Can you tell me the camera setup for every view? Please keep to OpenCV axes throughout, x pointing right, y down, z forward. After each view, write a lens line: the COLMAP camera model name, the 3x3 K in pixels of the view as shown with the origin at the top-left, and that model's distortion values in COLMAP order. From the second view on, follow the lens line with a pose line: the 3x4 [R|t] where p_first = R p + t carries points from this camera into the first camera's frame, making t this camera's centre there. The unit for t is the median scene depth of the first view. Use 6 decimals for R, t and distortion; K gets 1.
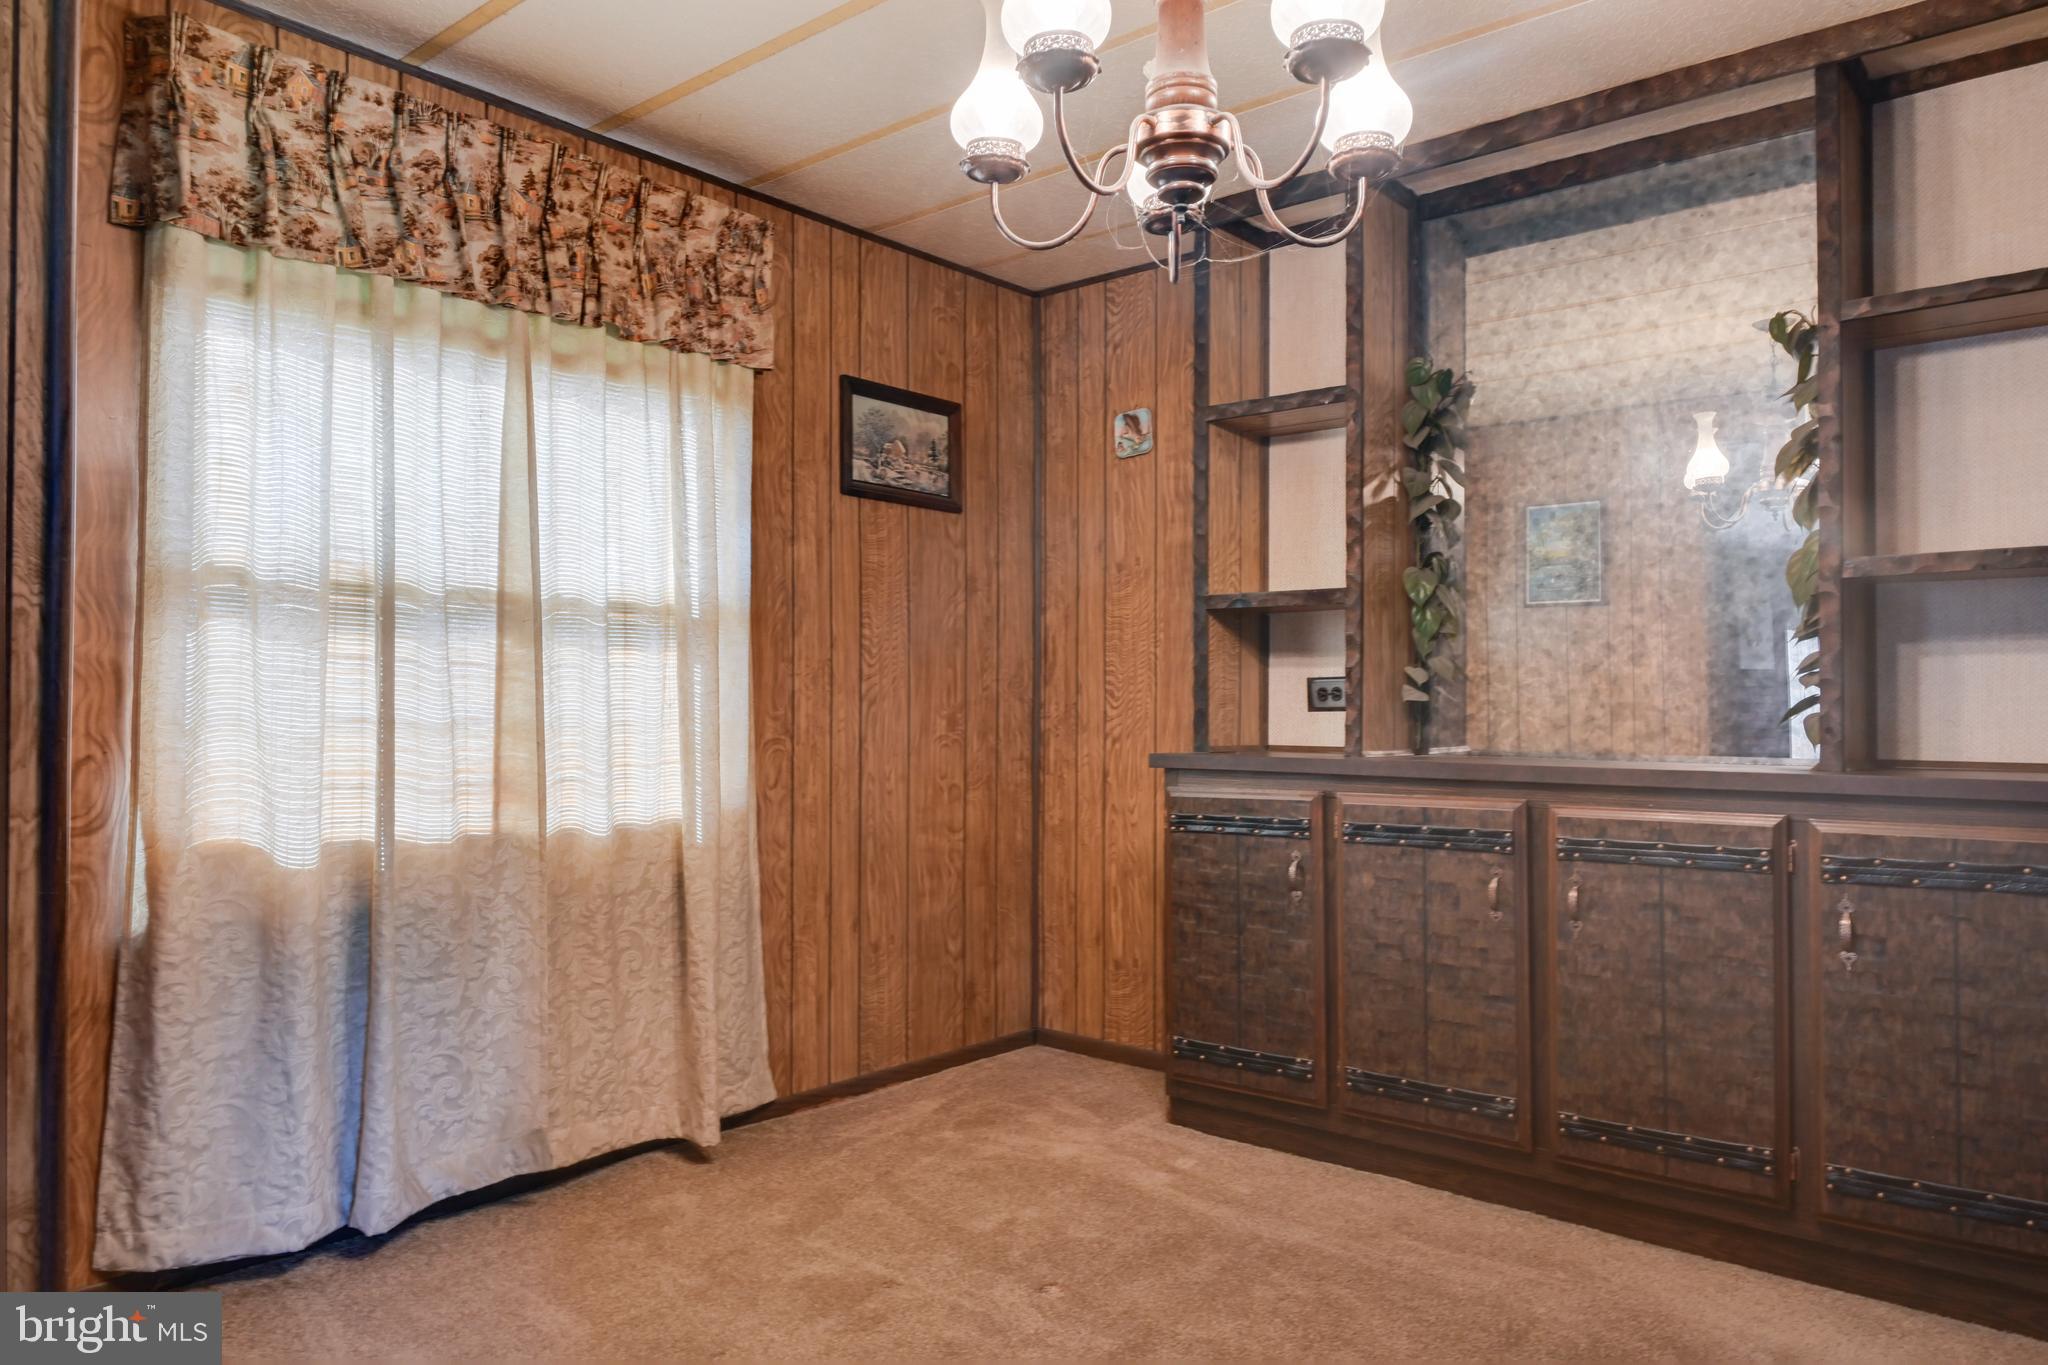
lens RADIAL K [[1291.0, 0, 1024.0], [0, 1291.0, 682.5], [0, 0, 1]] dist [0.006946, -0.000697]
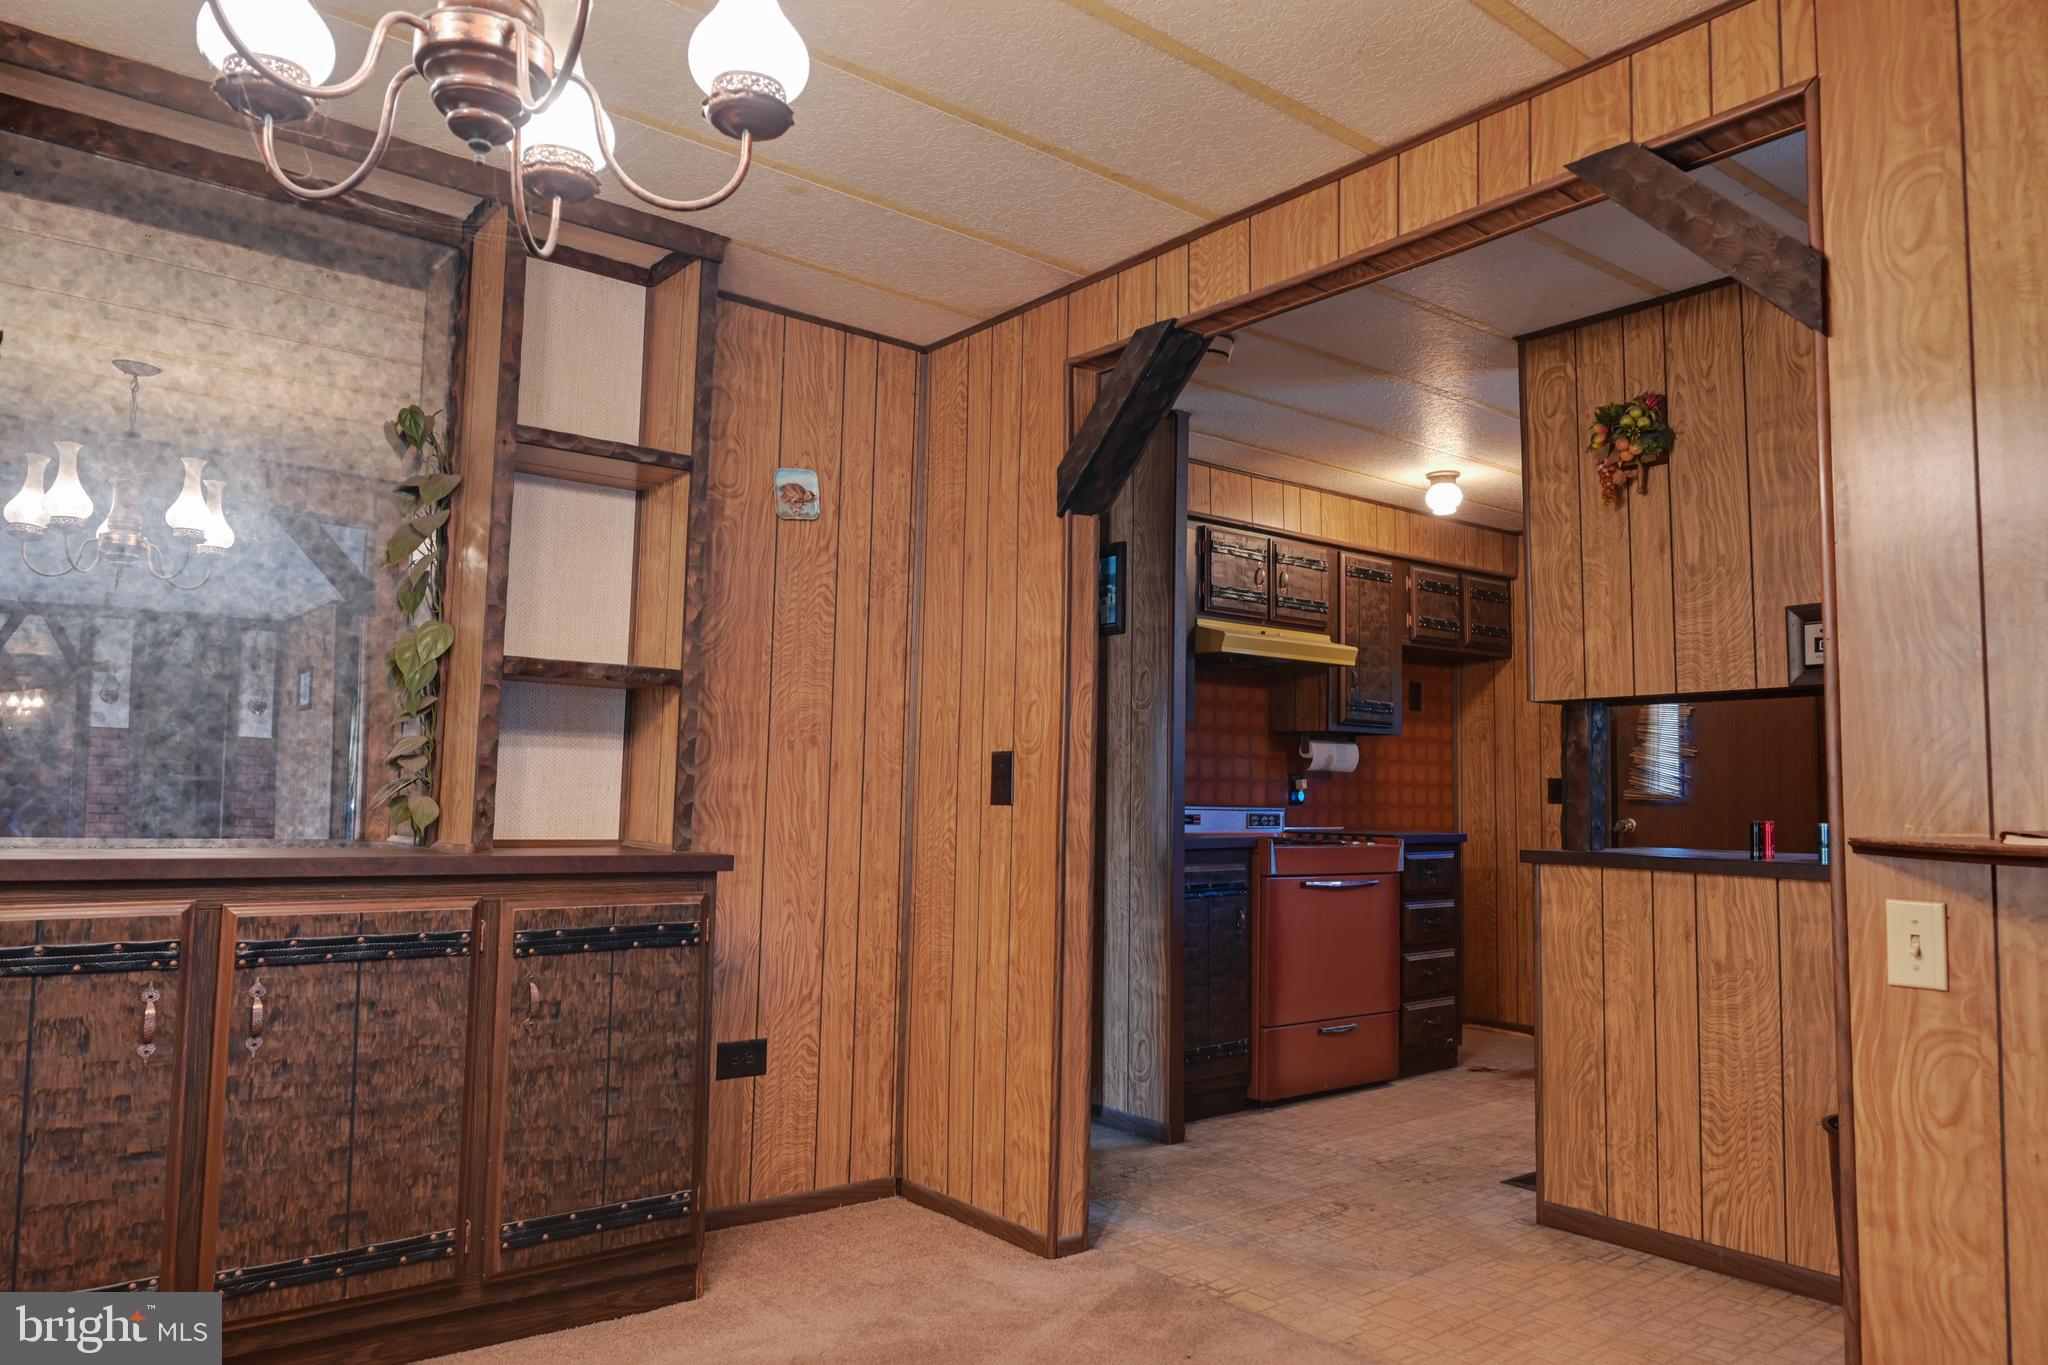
lens RADIAL K [[1335.8, 0, 1024.0], [0, 1335.8, 682.5], [0, 0, 1]] dist [-0.001055, -0.004109]
pose [[0.226610, 0.089733, 0.969843, -0.340833], [-0.039841, 0.995768, -0.082822, 0.001991], [-0.973170, -0.019871, 0.229226, 0.302579]]
